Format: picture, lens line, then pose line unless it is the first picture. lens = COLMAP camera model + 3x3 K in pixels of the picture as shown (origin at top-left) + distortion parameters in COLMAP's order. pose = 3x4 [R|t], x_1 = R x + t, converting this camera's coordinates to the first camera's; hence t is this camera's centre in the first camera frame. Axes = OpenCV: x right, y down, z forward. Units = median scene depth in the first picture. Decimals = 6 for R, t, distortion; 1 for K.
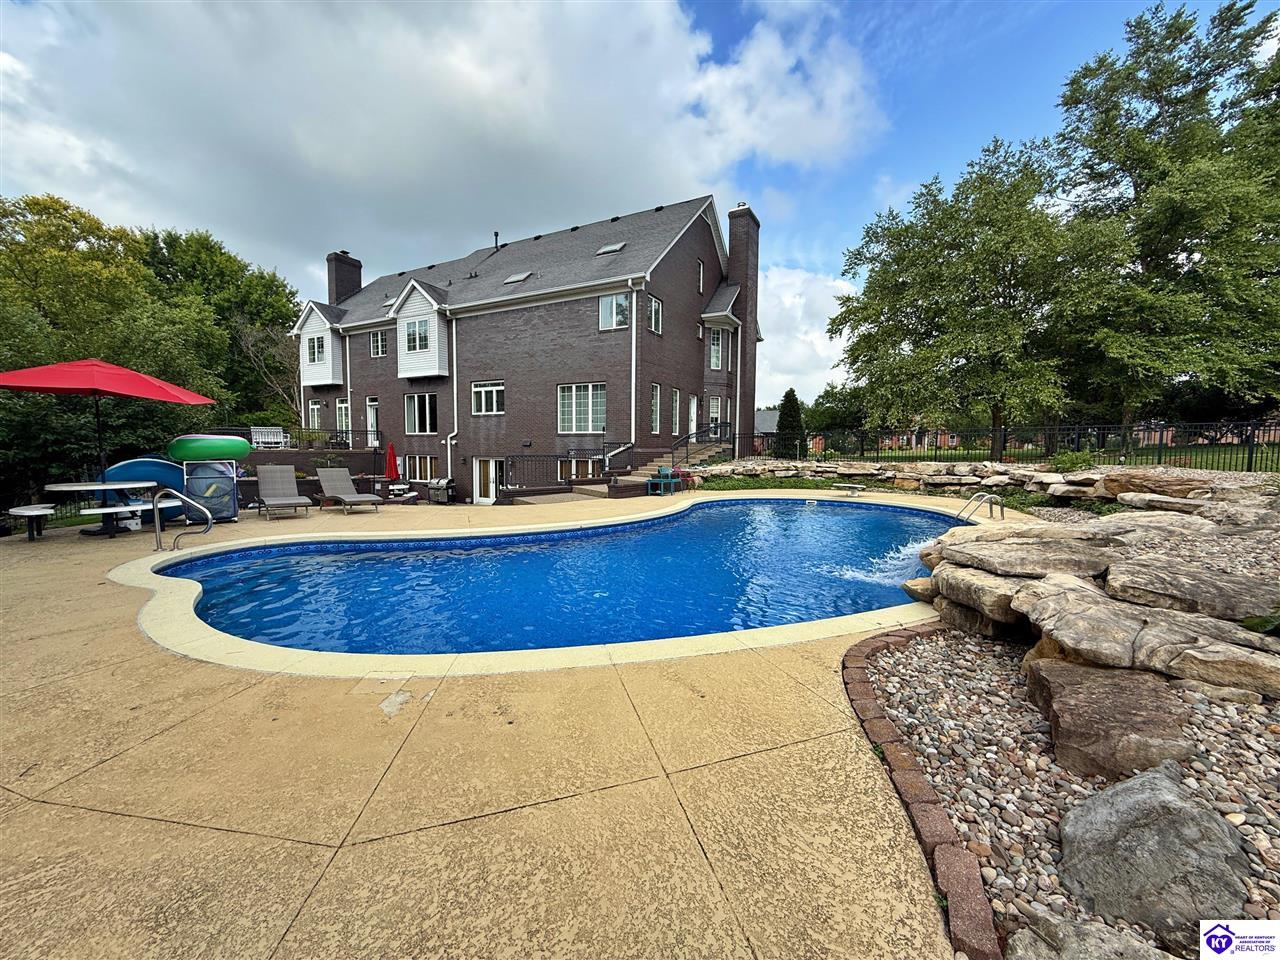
lens RADIAL K [[512.2, 0, 639.9], [0, 512.2, 477.1], [0, 0, 1]] dist [0.001846, 0.000169]
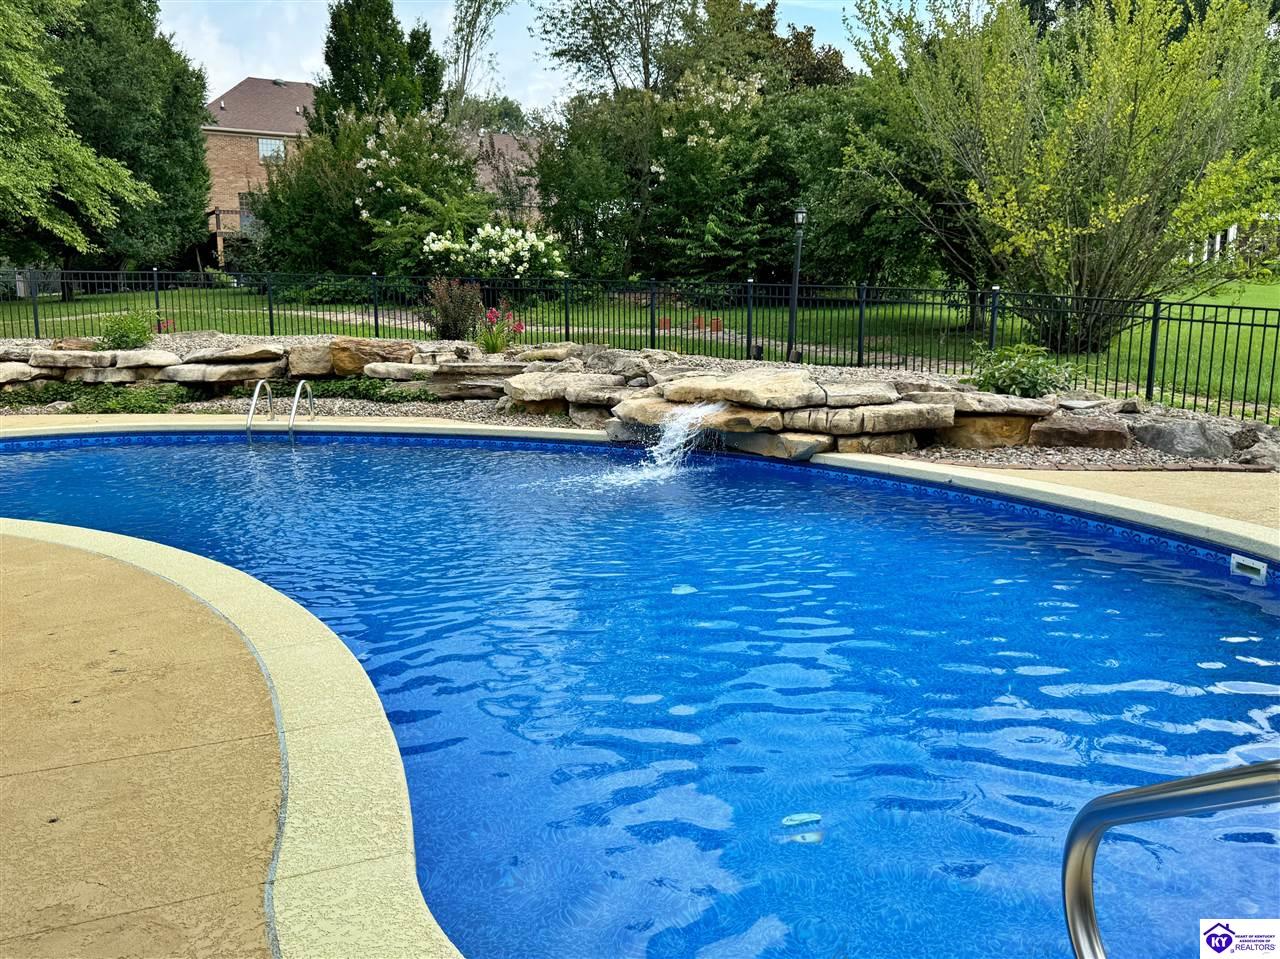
lens RADIAL K [[1079.5, 0, 645.9], [0, 1079.5, 506.5], [0, 0, 1]] dist [0.078091, -0.111089]
pose [[-0.120988, -0.184474, 0.975362, -0.323717], [0.069036, 0.978637, 0.193657, -0.020347], [-0.990250, 0.090765, -0.105668, 0.325173]]
